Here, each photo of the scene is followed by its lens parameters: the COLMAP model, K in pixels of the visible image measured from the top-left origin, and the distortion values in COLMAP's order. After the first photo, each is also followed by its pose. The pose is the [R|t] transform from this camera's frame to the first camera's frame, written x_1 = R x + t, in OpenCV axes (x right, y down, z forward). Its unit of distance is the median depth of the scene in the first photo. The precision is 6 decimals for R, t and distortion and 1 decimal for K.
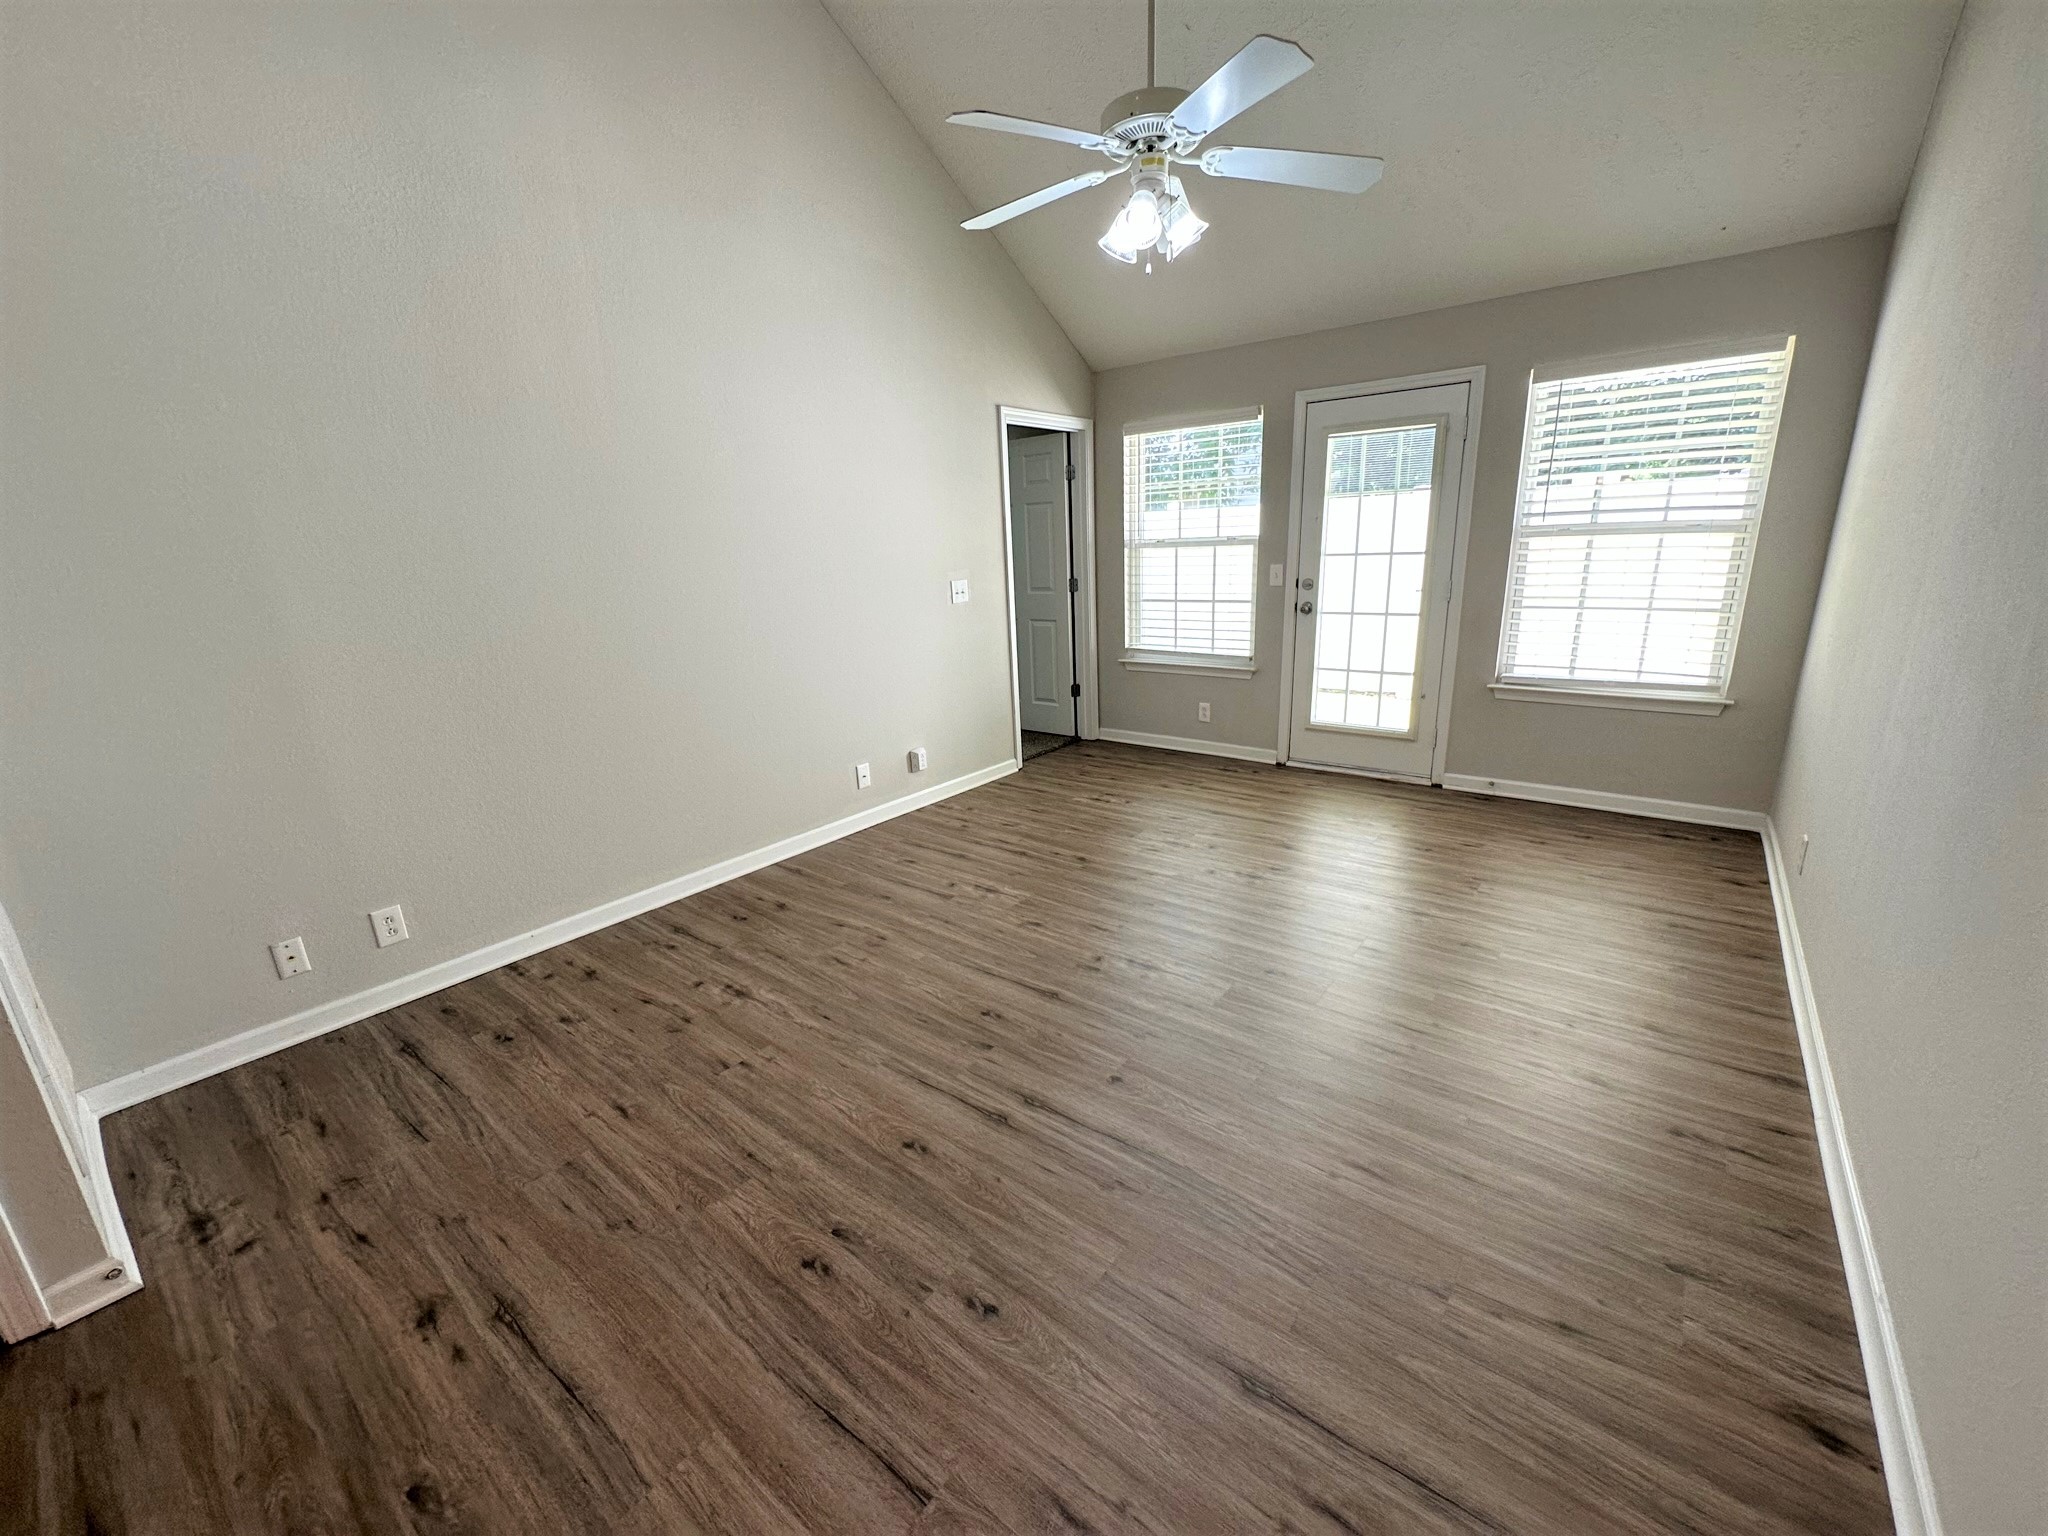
lens RADIAL K [[816.5, 0, 1024.2], [0, 816.5, 771.2], [0, 0, 1]] dist [-0.003171, 0.000937]
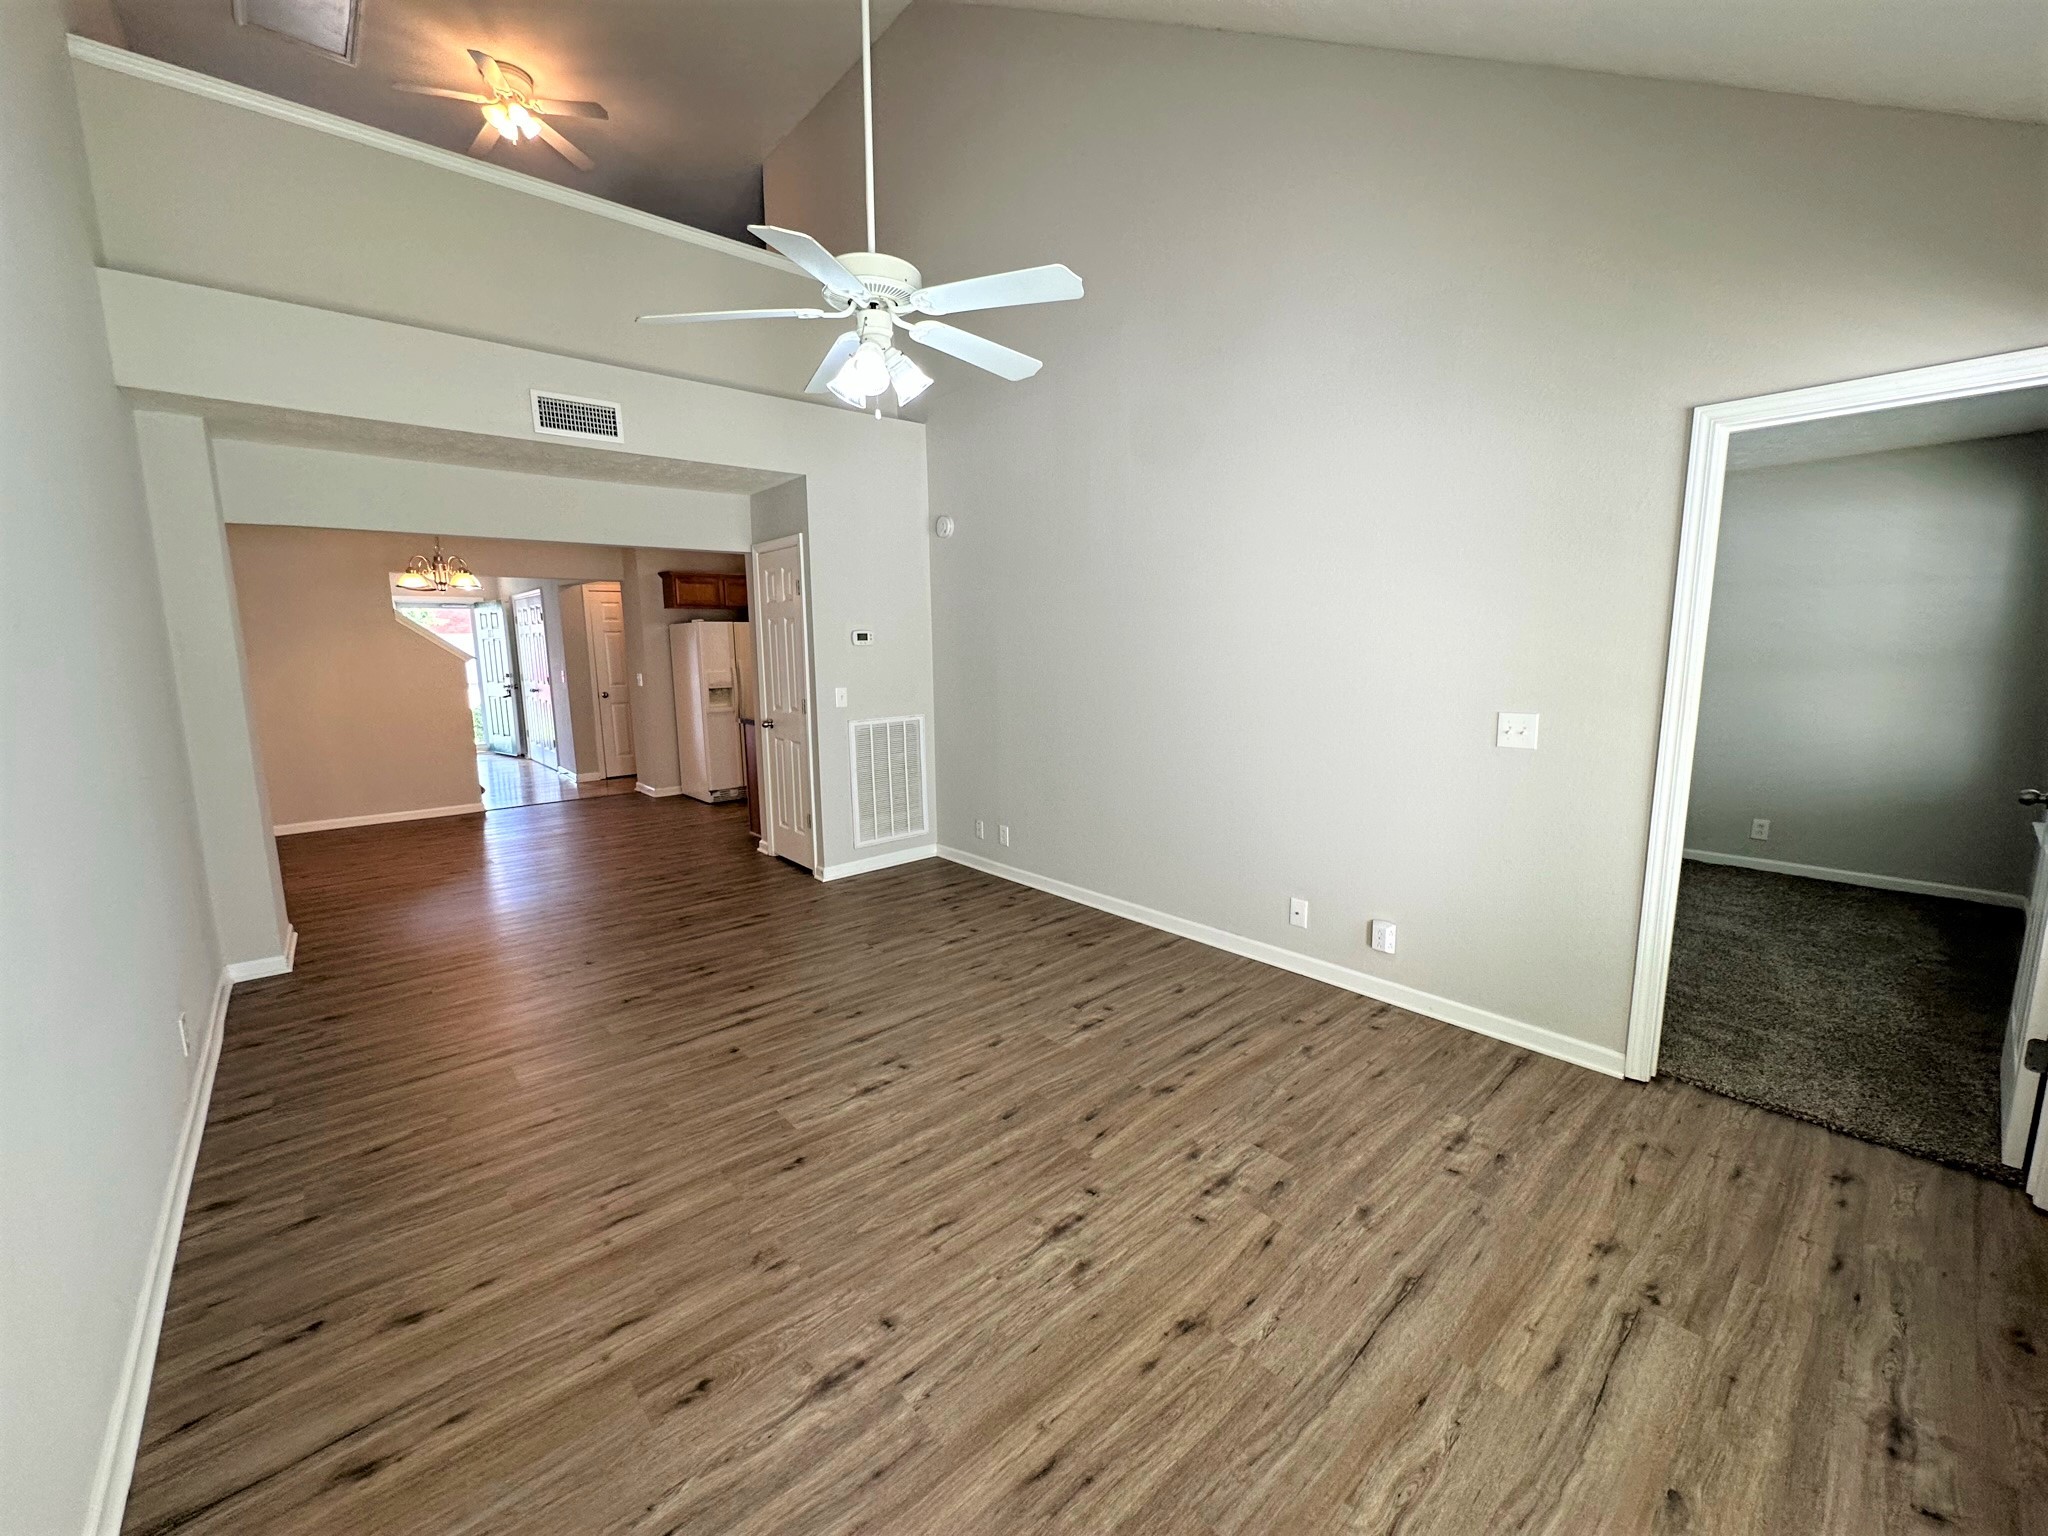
lens RADIAL K [[816.5, 0, 1024.2], [0, 816.5, 771.2], [0, 0, 1]] dist [-0.003171, 0.000937]
pose [[-0.176588, 0.195884, -0.964596, 0.803032], [-0.252586, 0.938161, 0.236757, -0.324580], [0.951324, 0.285452, -0.116190, 0.952888]]
